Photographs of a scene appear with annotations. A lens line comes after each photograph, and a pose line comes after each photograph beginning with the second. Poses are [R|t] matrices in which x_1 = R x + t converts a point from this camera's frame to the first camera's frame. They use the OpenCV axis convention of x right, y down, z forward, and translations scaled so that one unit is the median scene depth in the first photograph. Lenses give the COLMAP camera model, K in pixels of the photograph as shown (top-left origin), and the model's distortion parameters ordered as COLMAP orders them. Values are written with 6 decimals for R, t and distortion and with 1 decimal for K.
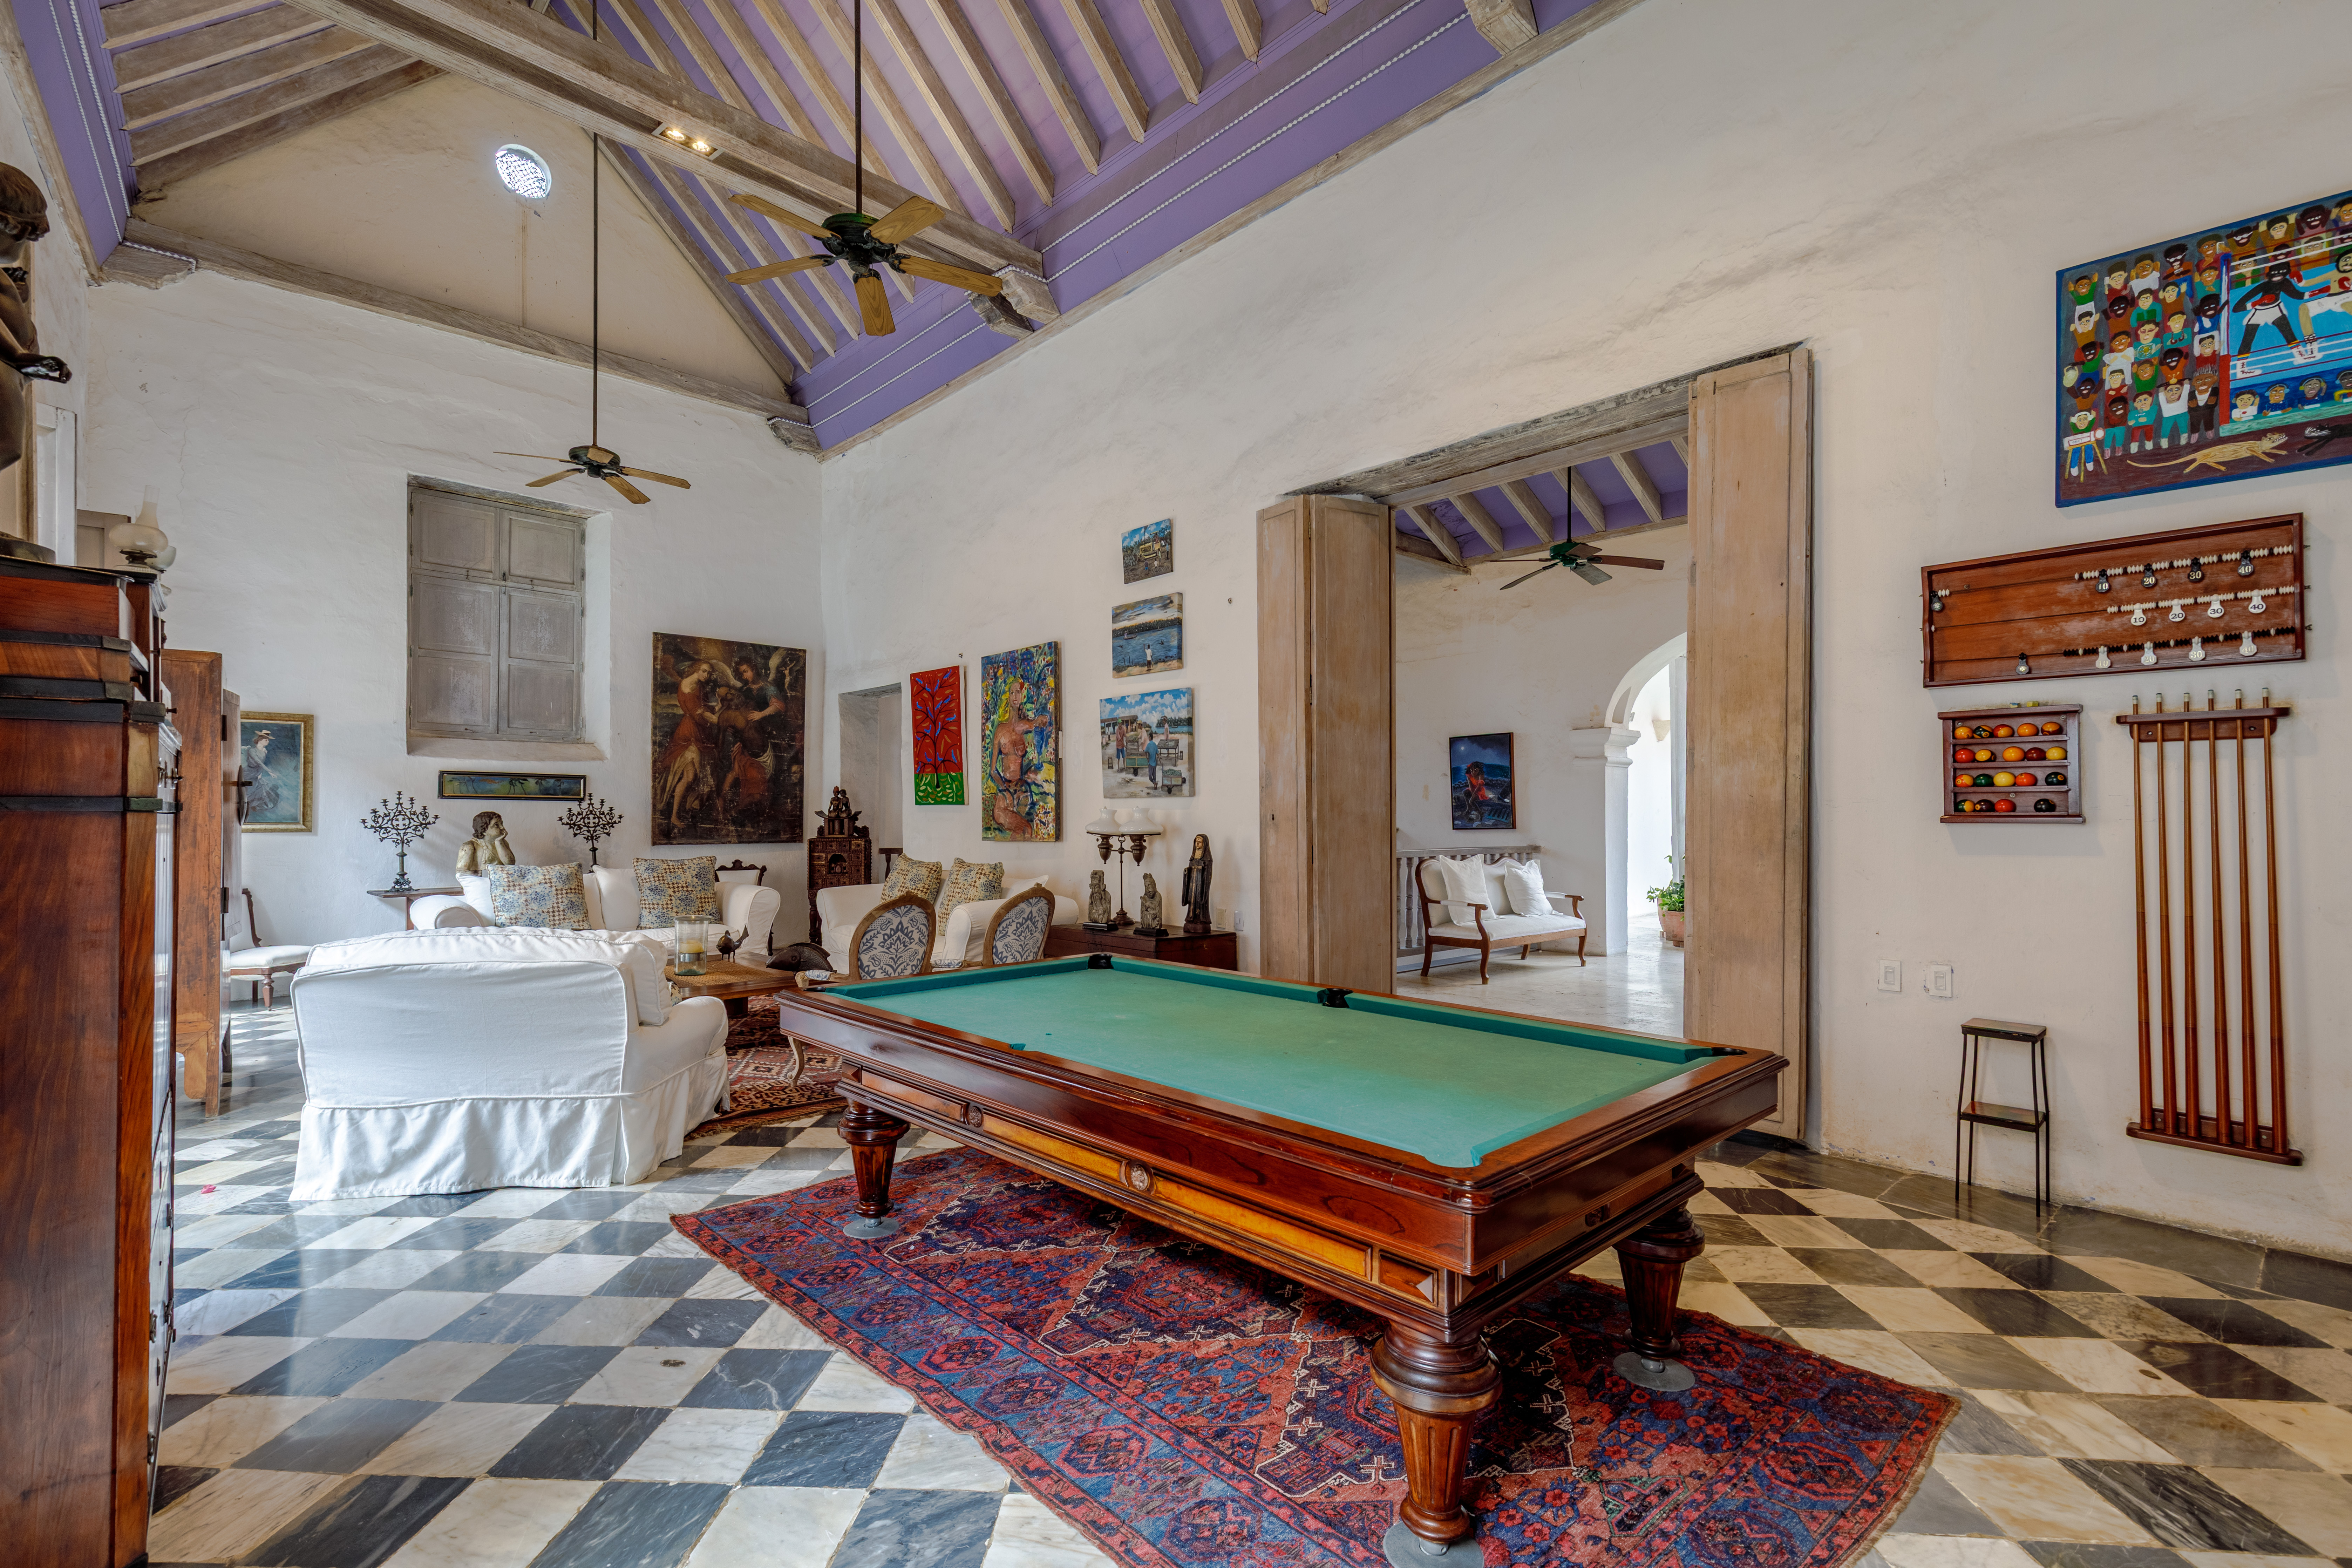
lens RADIAL K [[1098.3, 0, 1142.3], [0, 1098.3, 798.3], [0, 0, 1]] dist [0.021913, -0.007426]
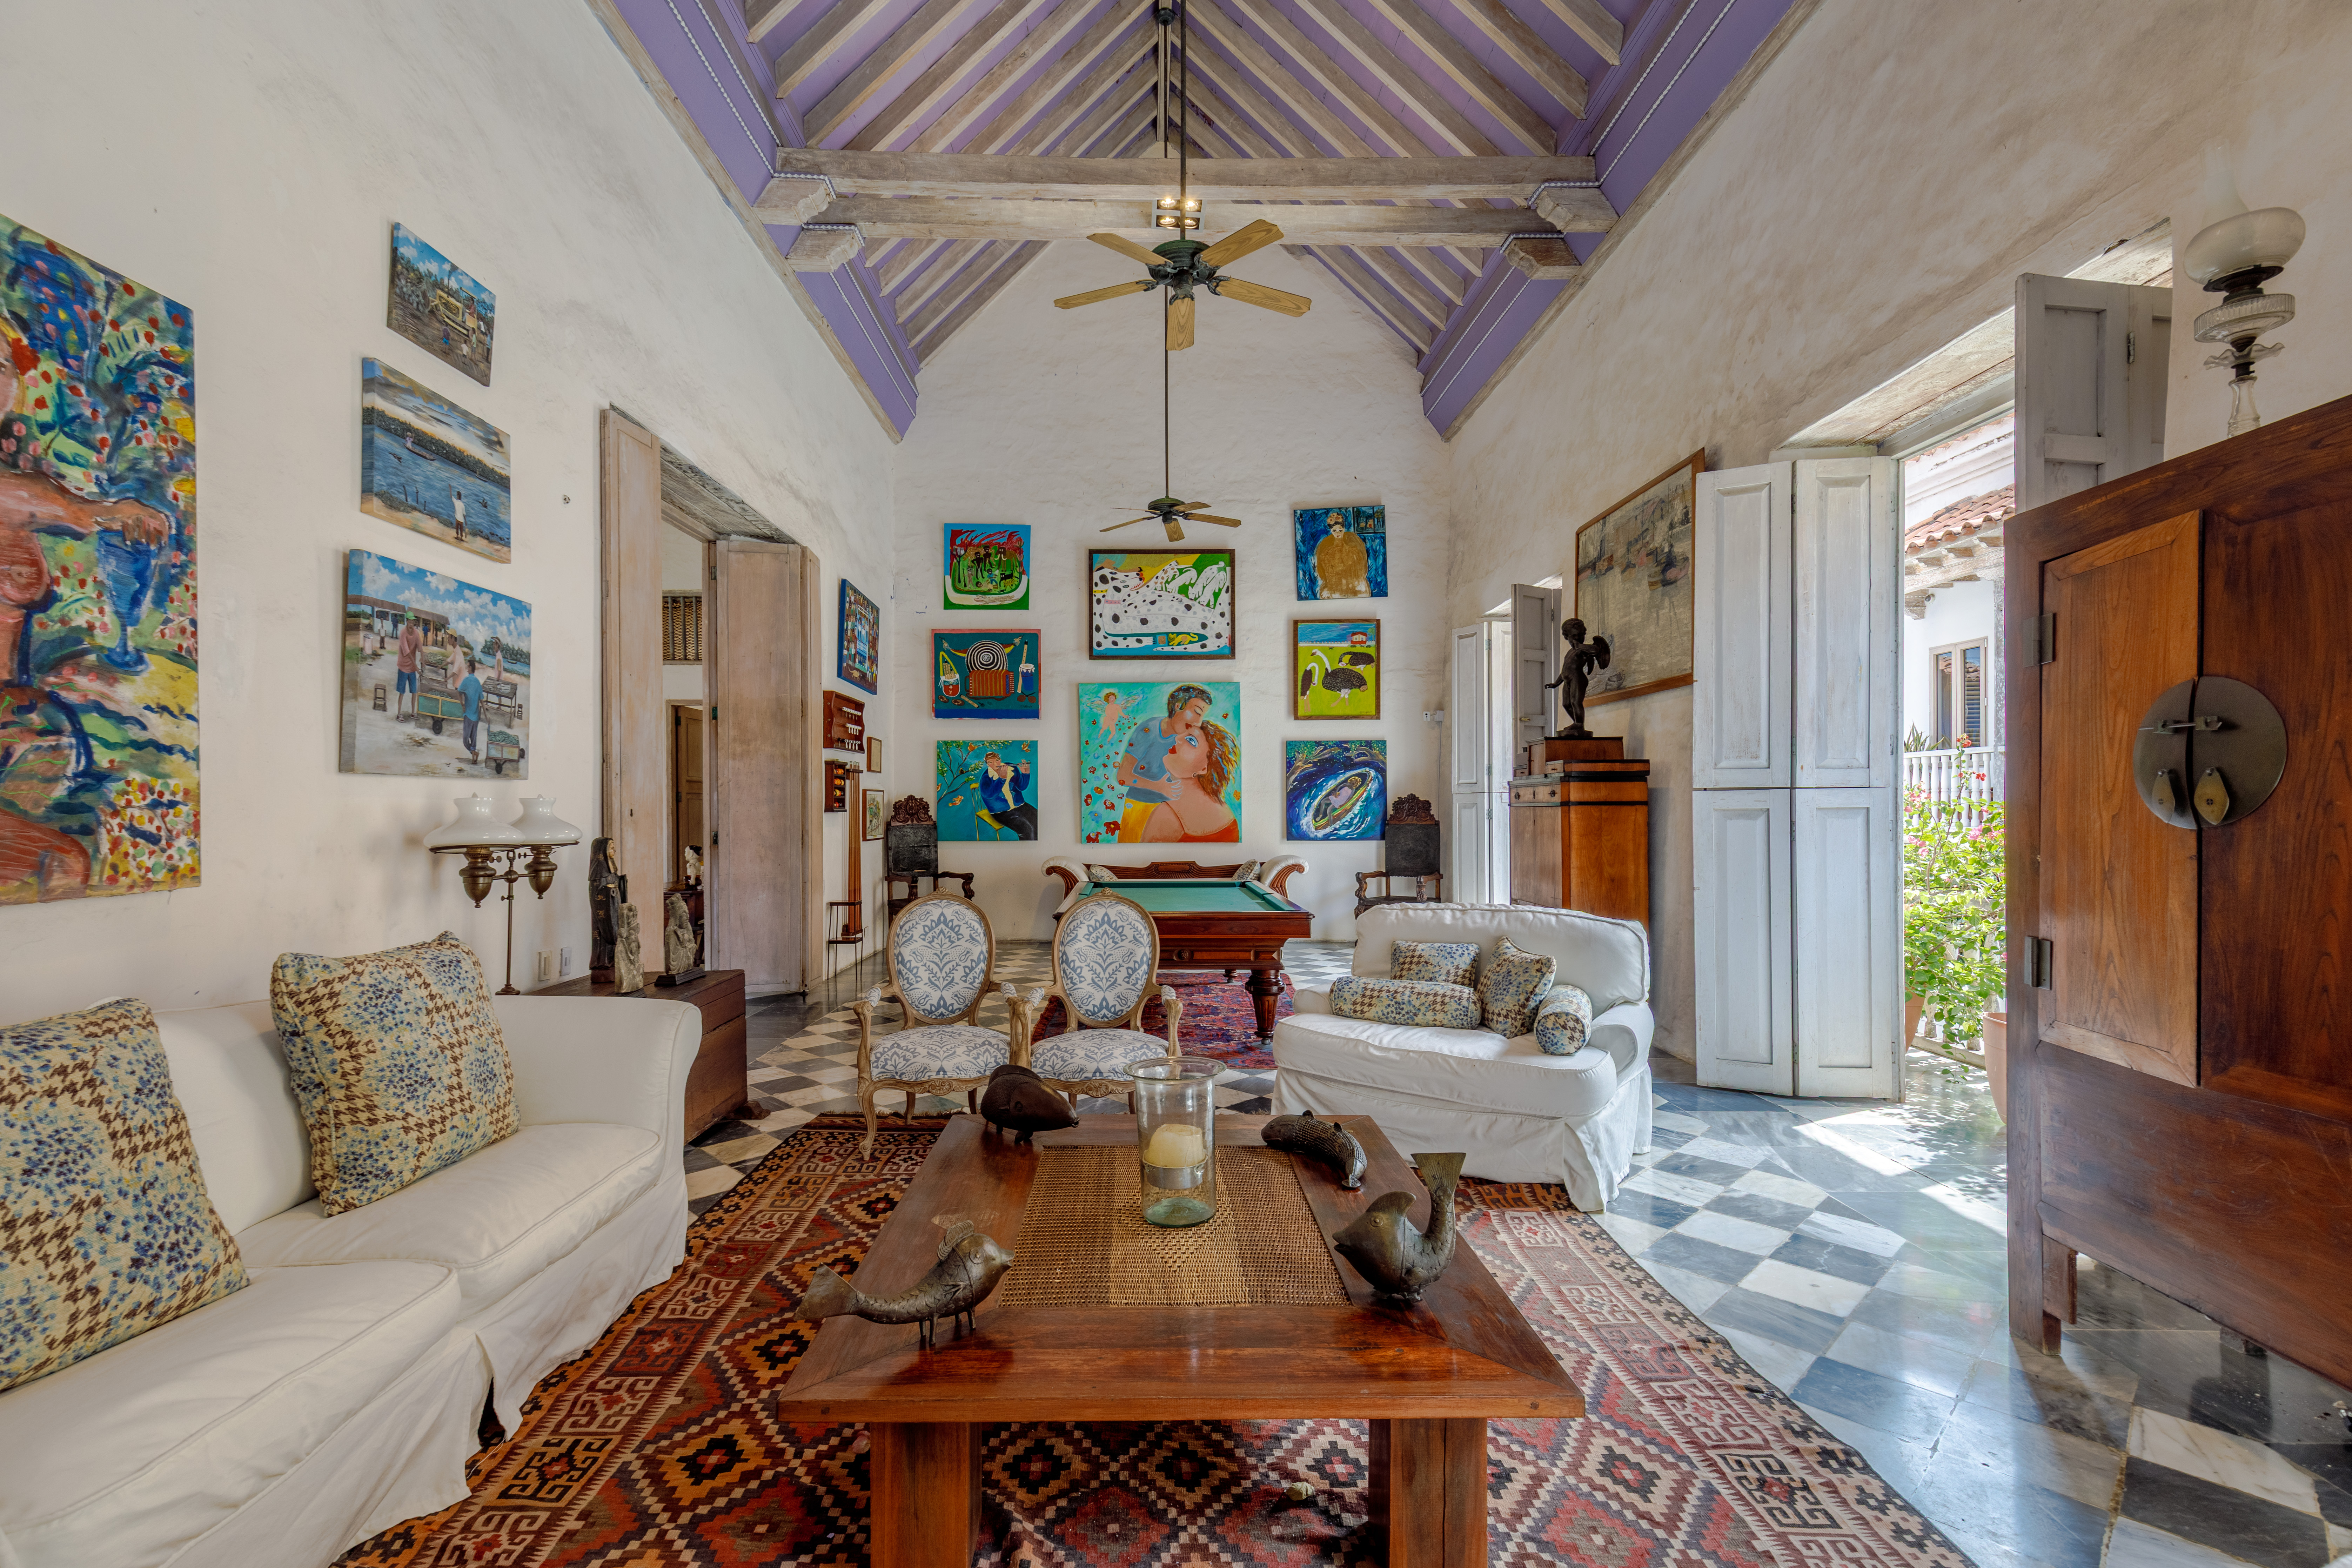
lens RADIAL K [[1038.3, 0, 1165.9], [0, 1038.3, 809.0], [0, 0, 1]] dist [0.001306, 0.000136]
pose [[-0.764957, 0.002419, 0.644077, -0.489520], [-0.004137, 0.999954, -0.008670, 0.014631], [-0.644068, -0.009296, -0.764911, 0.977060]]
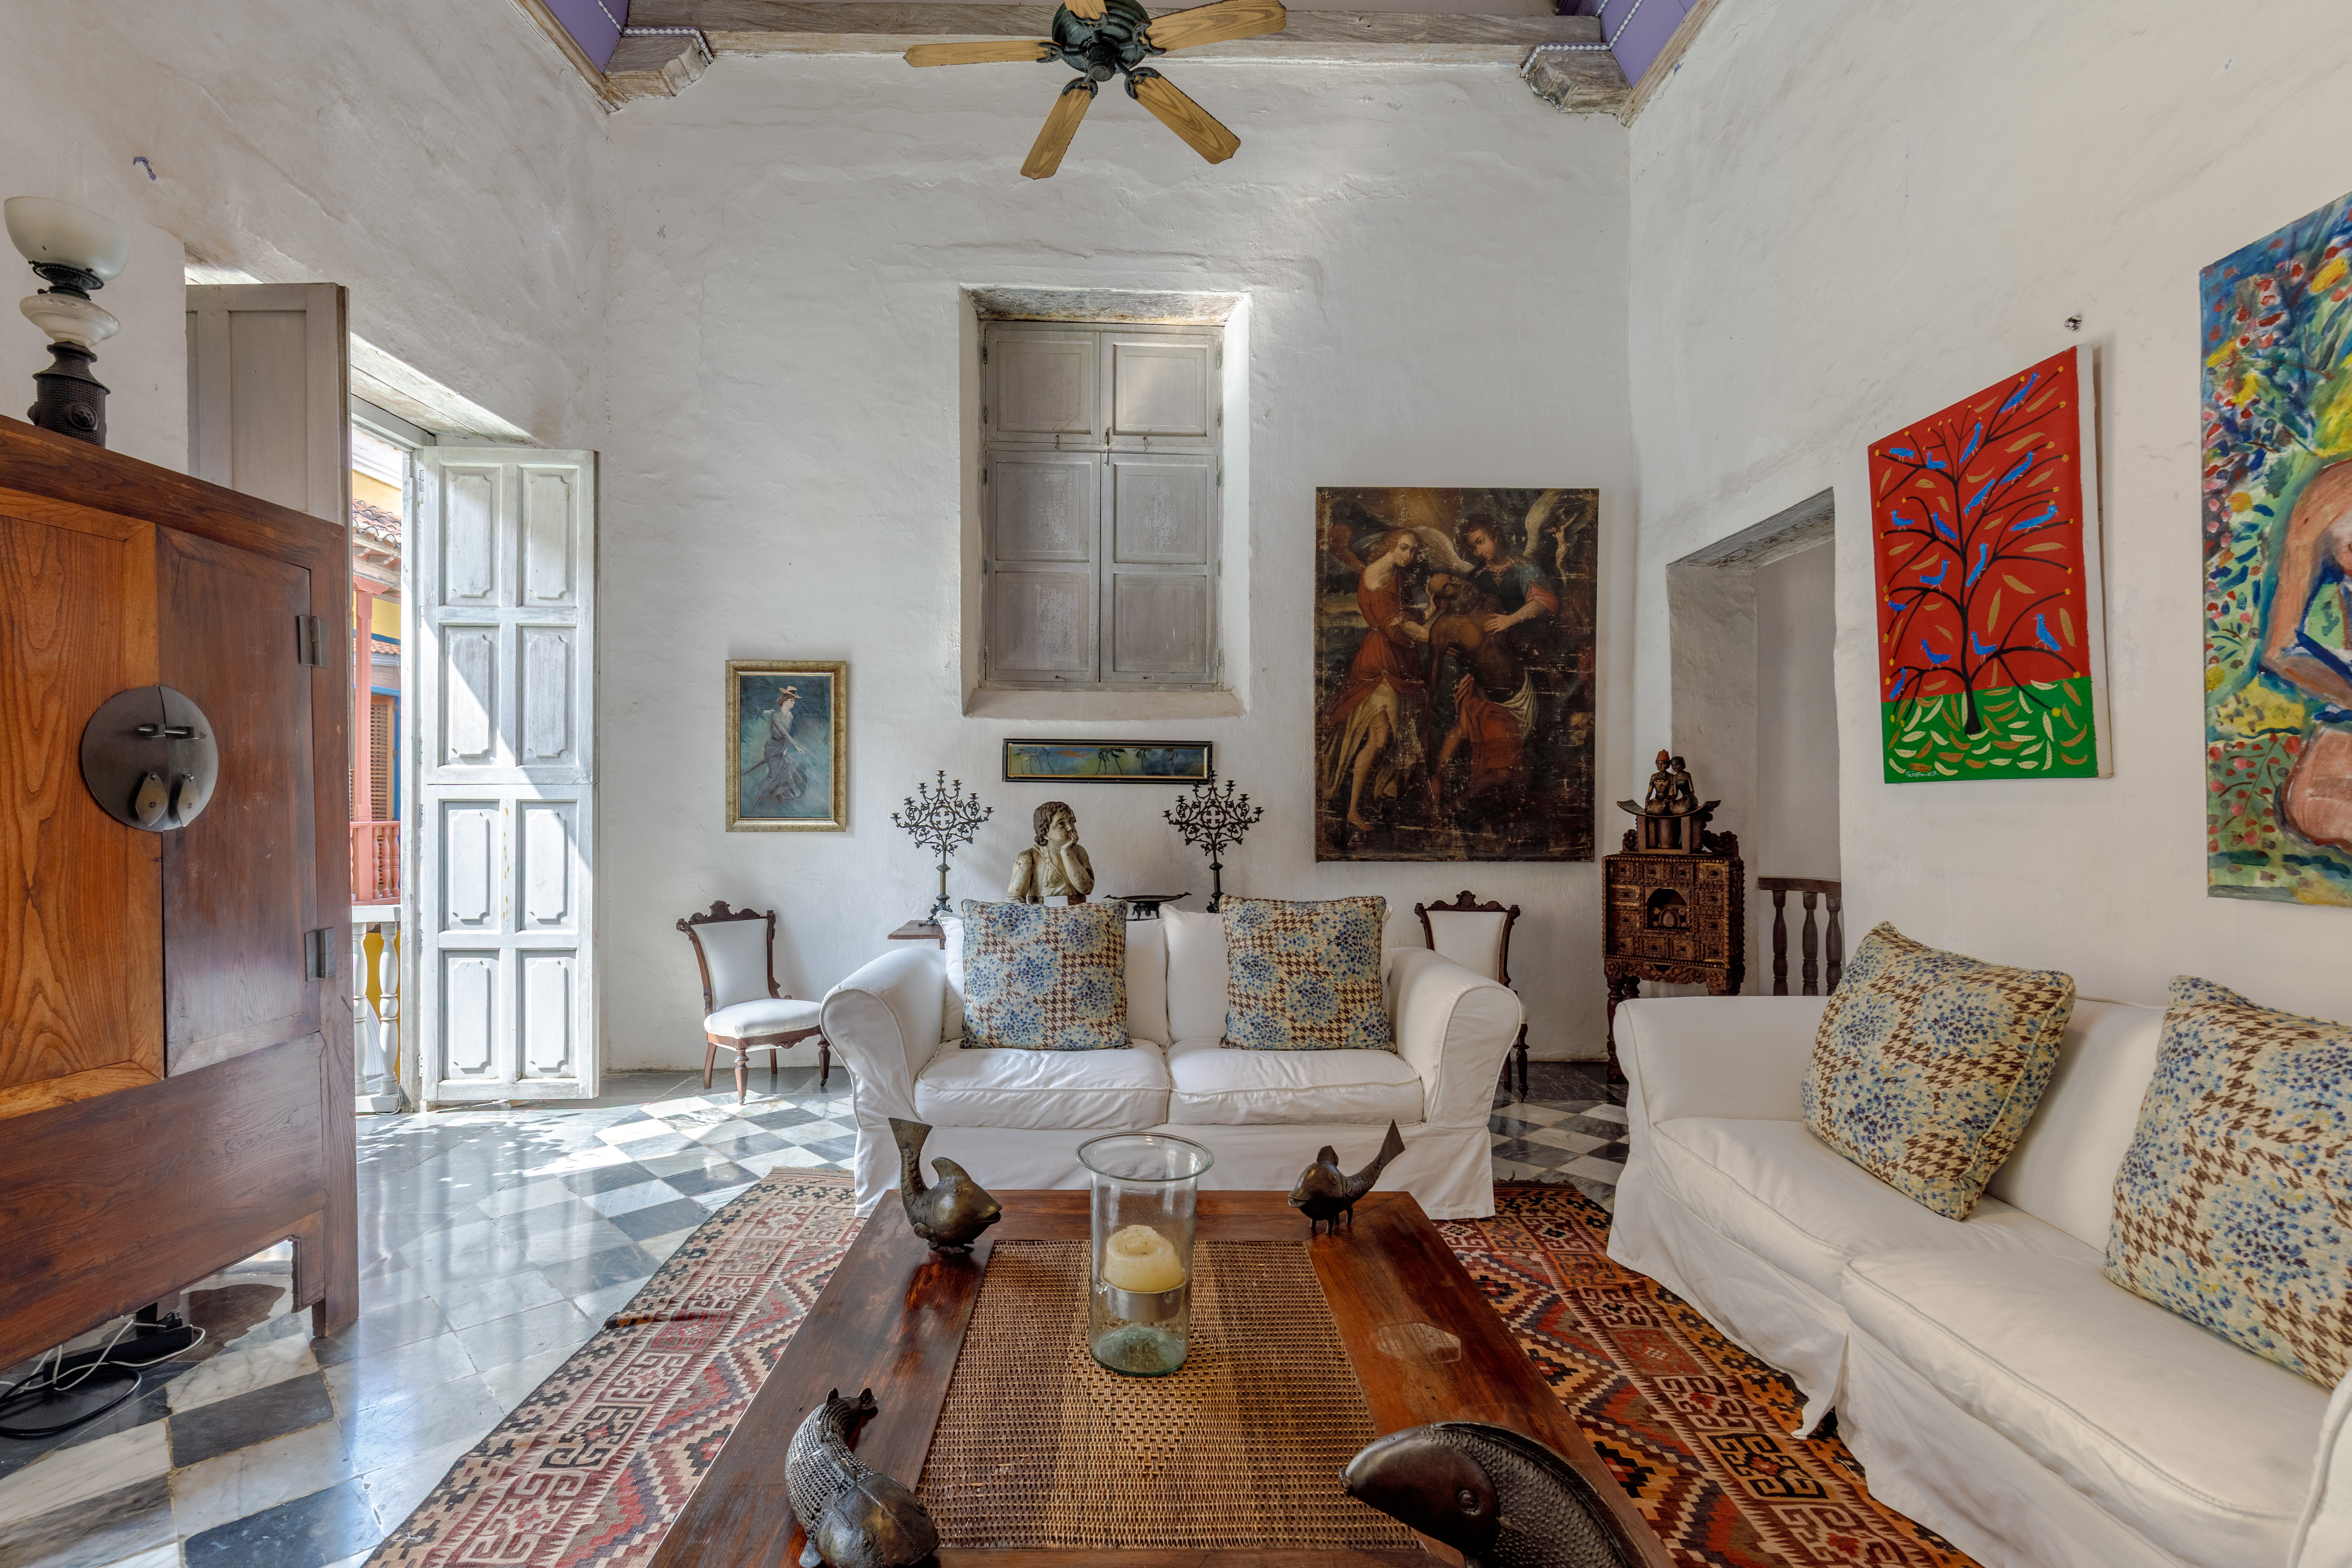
lens RADIAL K [[1073.8, 0, 1121.0], [0, 1073.8, 799.5], [0, 0, 1]] dist [0.010224, -0.000092]
pose [[0.742205, -0.004083, -0.670161, -0.168932], [0.008426, 0.999959, 0.003240, 0.009240], [0.670120, -0.008051, 0.742209, 0.598751]]
